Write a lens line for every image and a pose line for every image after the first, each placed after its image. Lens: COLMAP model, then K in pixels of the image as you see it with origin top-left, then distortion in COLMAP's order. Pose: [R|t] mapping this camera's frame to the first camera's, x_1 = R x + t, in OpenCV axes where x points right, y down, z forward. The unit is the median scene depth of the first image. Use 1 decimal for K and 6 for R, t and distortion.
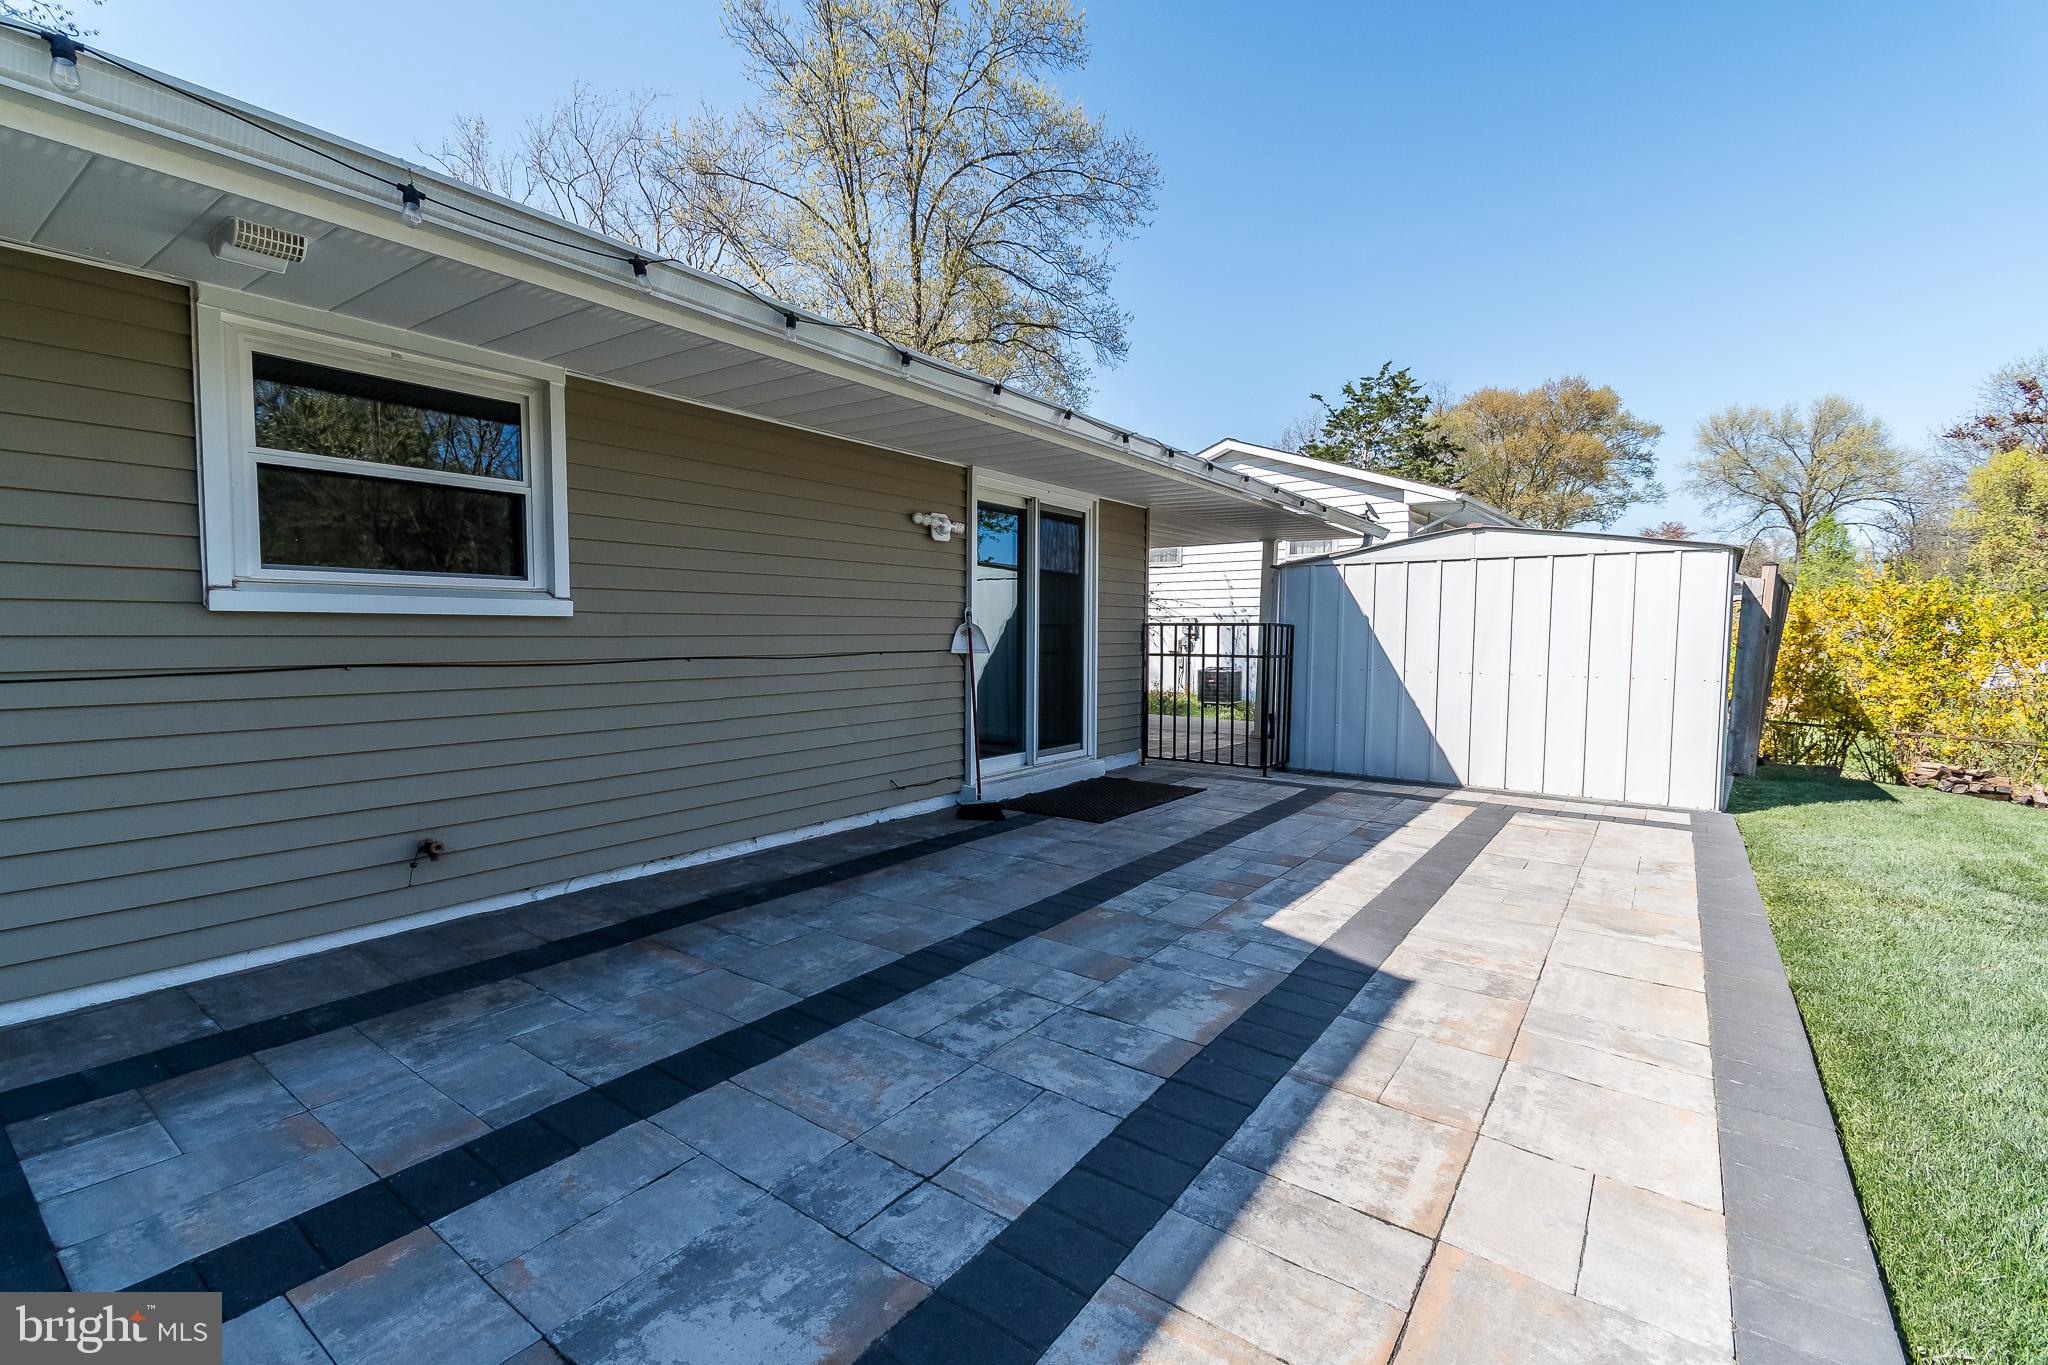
lens RADIAL K [[900.6, 0, 1012.2], [0, 900.6, 681.4], [0, 0, 1]] dist [0.014401, -0.014916]
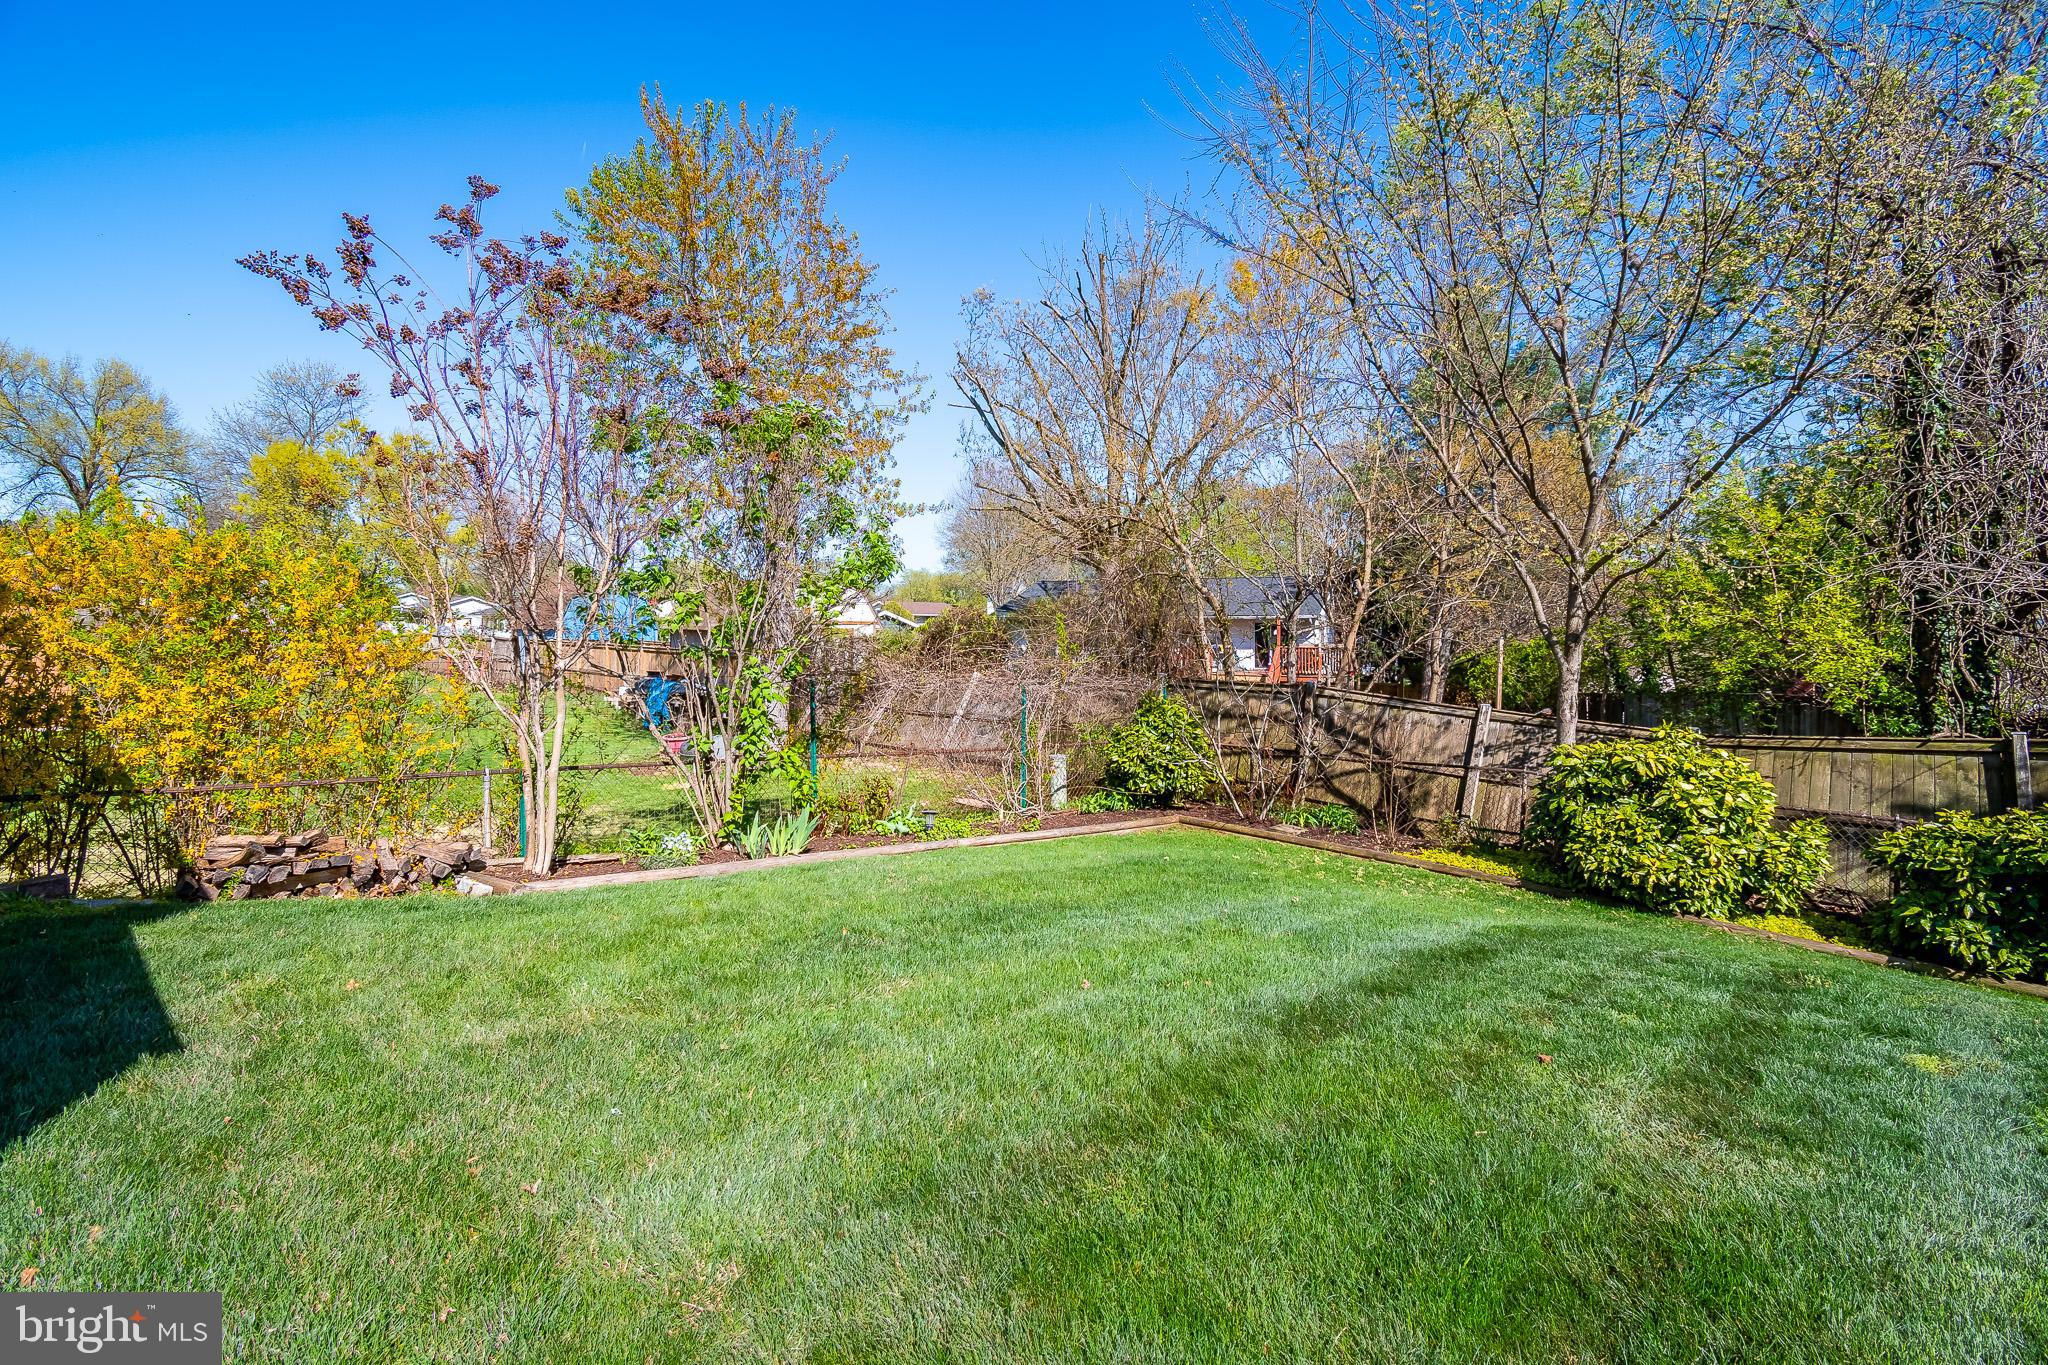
lens RADIAL K [[950.3, 0, 1008.1], [0, 950.3, 611.2], [0, 0, 1]] dist [0.004710, -0.018206]
pose [[0.080532, 0.011711, 0.996683, 0.432075], [0.048894, 0.998681, -0.015686, -0.019534], [-0.995552, 0.049995, 0.079853, 0.425612]]
